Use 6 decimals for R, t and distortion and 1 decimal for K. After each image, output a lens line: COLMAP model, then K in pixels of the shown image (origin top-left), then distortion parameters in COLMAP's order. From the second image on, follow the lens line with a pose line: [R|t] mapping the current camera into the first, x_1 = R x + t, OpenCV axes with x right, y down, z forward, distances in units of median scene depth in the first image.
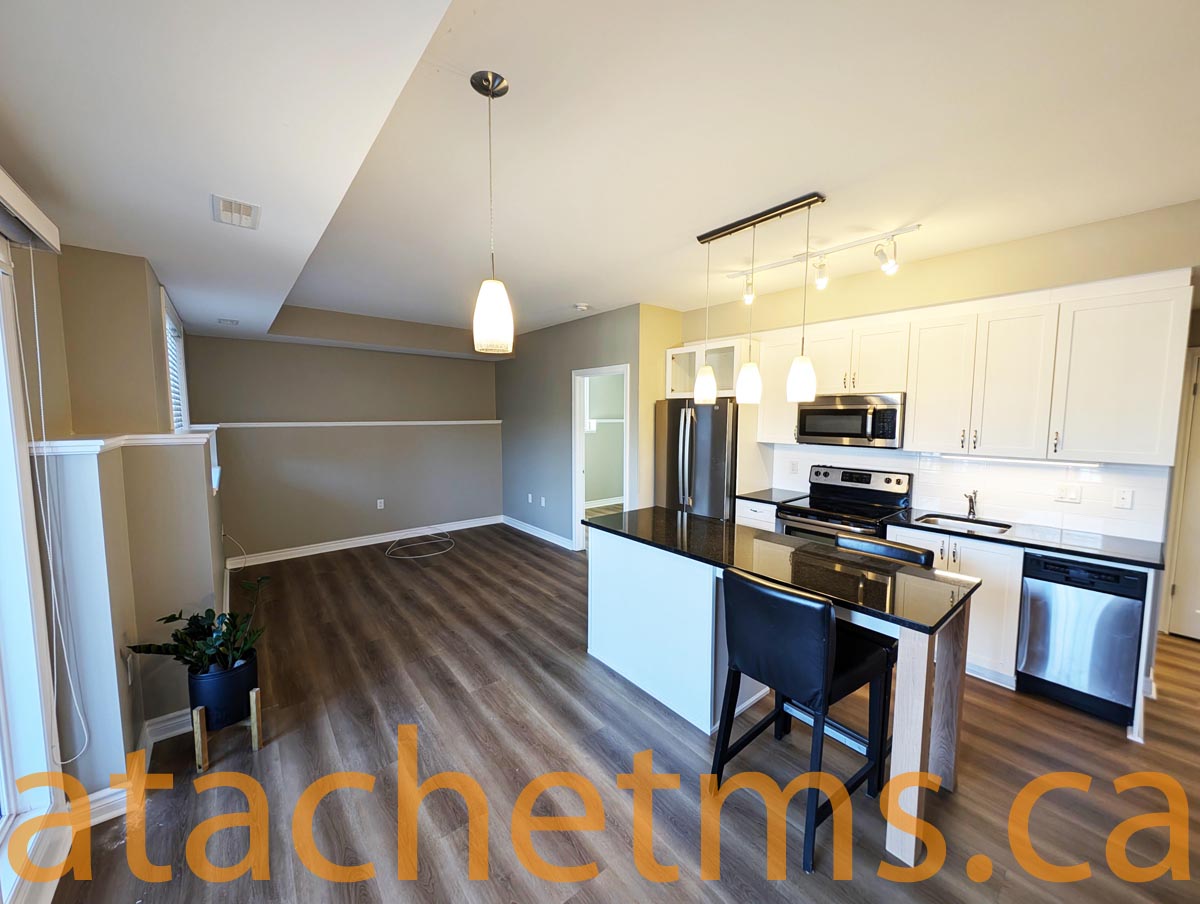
lens RADIAL K [[448.3, 0, 603.5], [0, 448.3, 449.5], [0, 0, 1]] dist [0.004793, -0.003468]
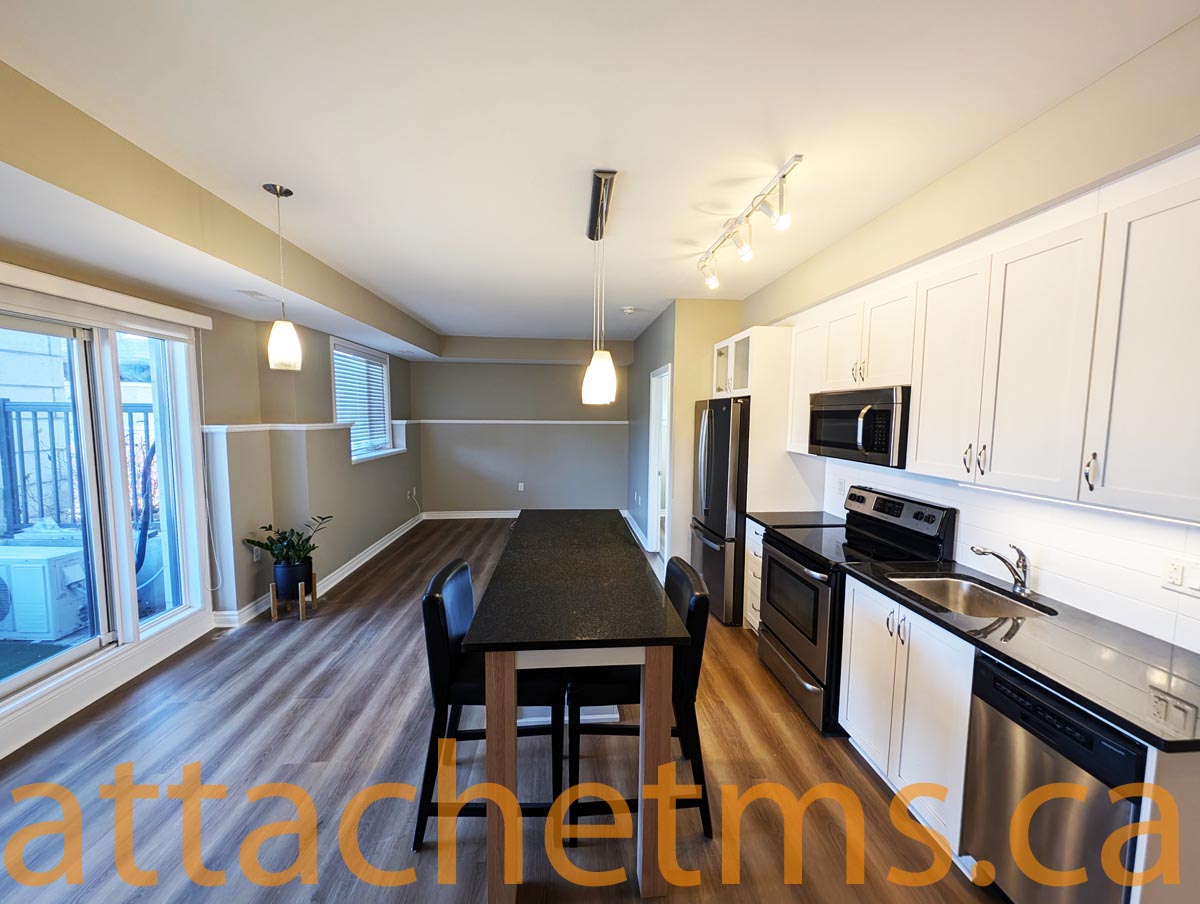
lens RADIAL K [[448.3, 0, 604.8], [0, 448.3, 447.9], [0, 0, 1]] dist [0.004793, -0.003468]
pose [[0.822587, 0.048834, -0.566538, 0.733867], [-0.053627, 0.998527, 0.008207, -0.015567], [0.566104, 0.023631, 0.823995, 0.196986]]
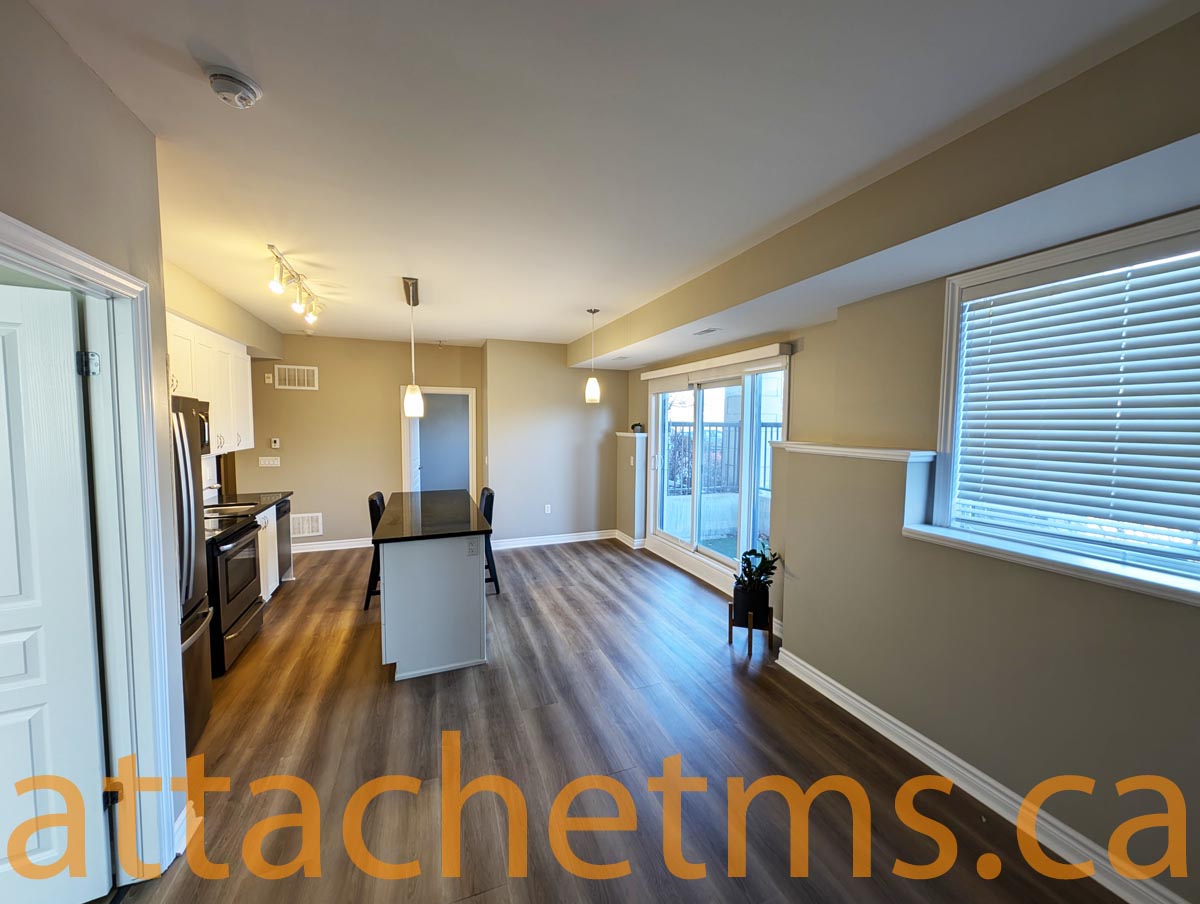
lens RADIAL K [[448.3, 0, 603.4], [0, 448.3, 450.6], [0, 0, 1]] dist [0.004793, -0.003468]
pose [[-0.951732, -0.030229, 0.305439, -0.589234], [0.013679, 0.989972, 0.140597, -0.158148], [-0.306627, 0.137989, -0.941774, 1.836694]]
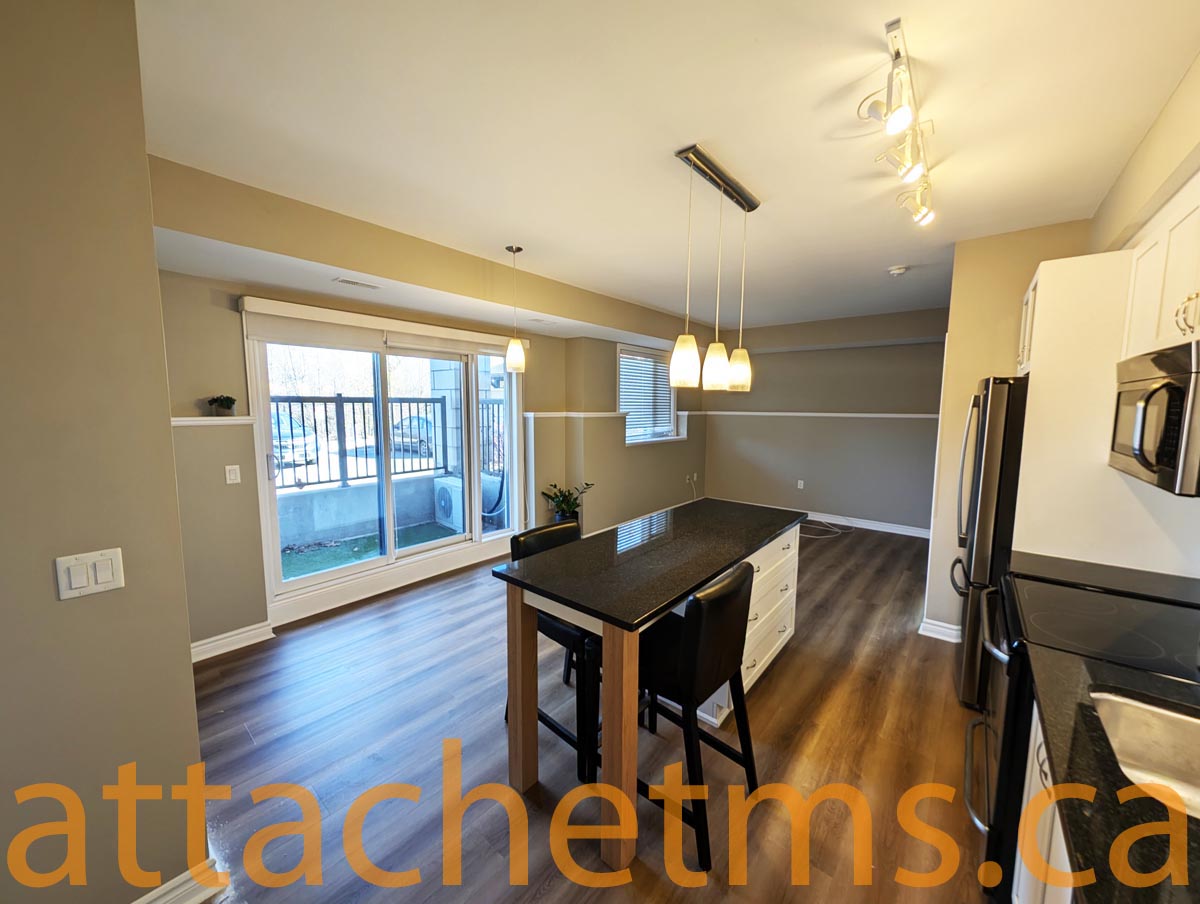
lens RADIAL K [[448.3, 0, 600.0], [0, 448.3, 451.2], [0, 0, 1]] dist [0.004793, -0.003468]
pose [[0.180178, 0.099932, -0.978545, 0.982580], [-0.086174, 0.992604, 0.085501, -0.032410], [0.979852, 0.068920, 0.187457, 0.515974]]
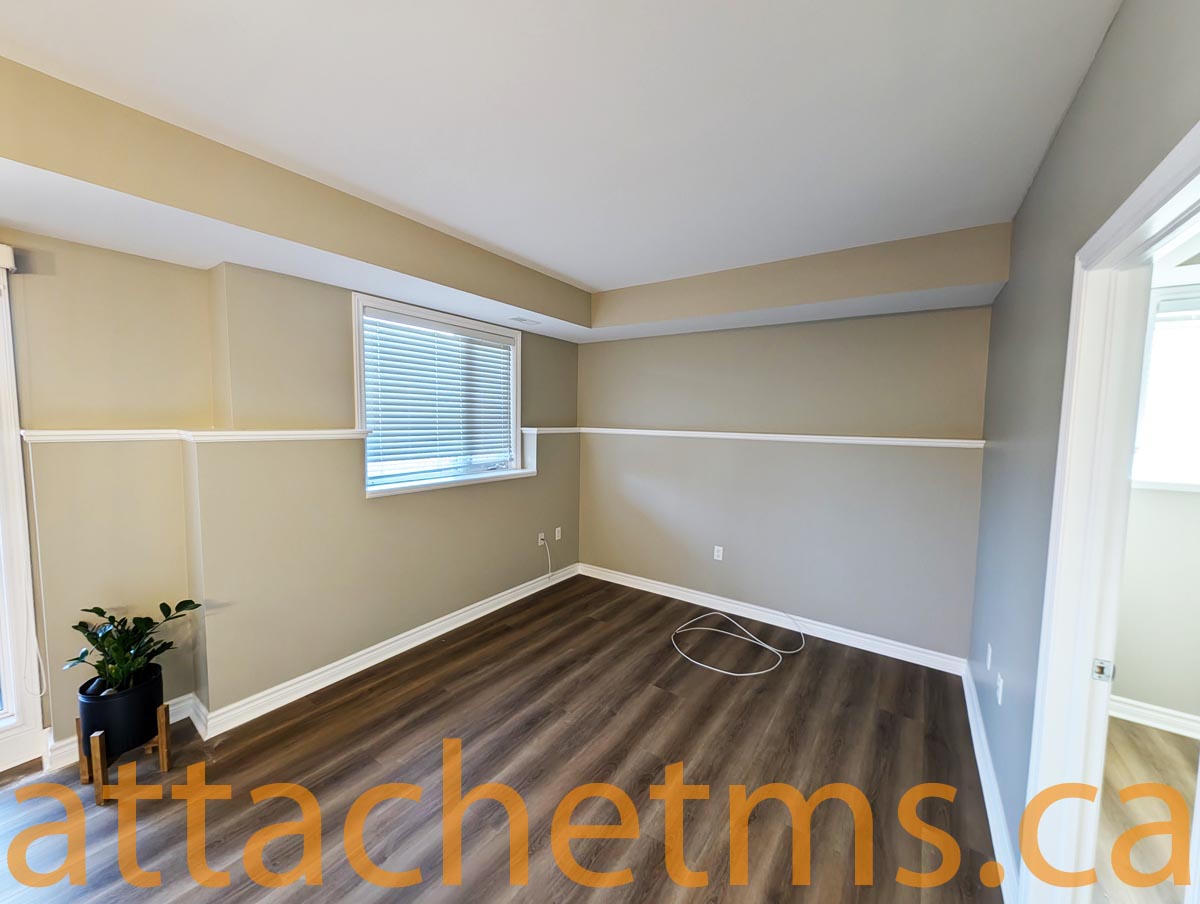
lens RADIAL K [[448.3, 0, 601.6], [0, 448.3, 449.3], [0, 0, 1]] dist [0.004793, -0.003468]
pose [[0.266380, 0.070238, -0.961306, 0.184626], [-0.095873, 0.994326, 0.046084, -0.093047], [0.959088, 0.079887, 0.271602, 1.184564]]
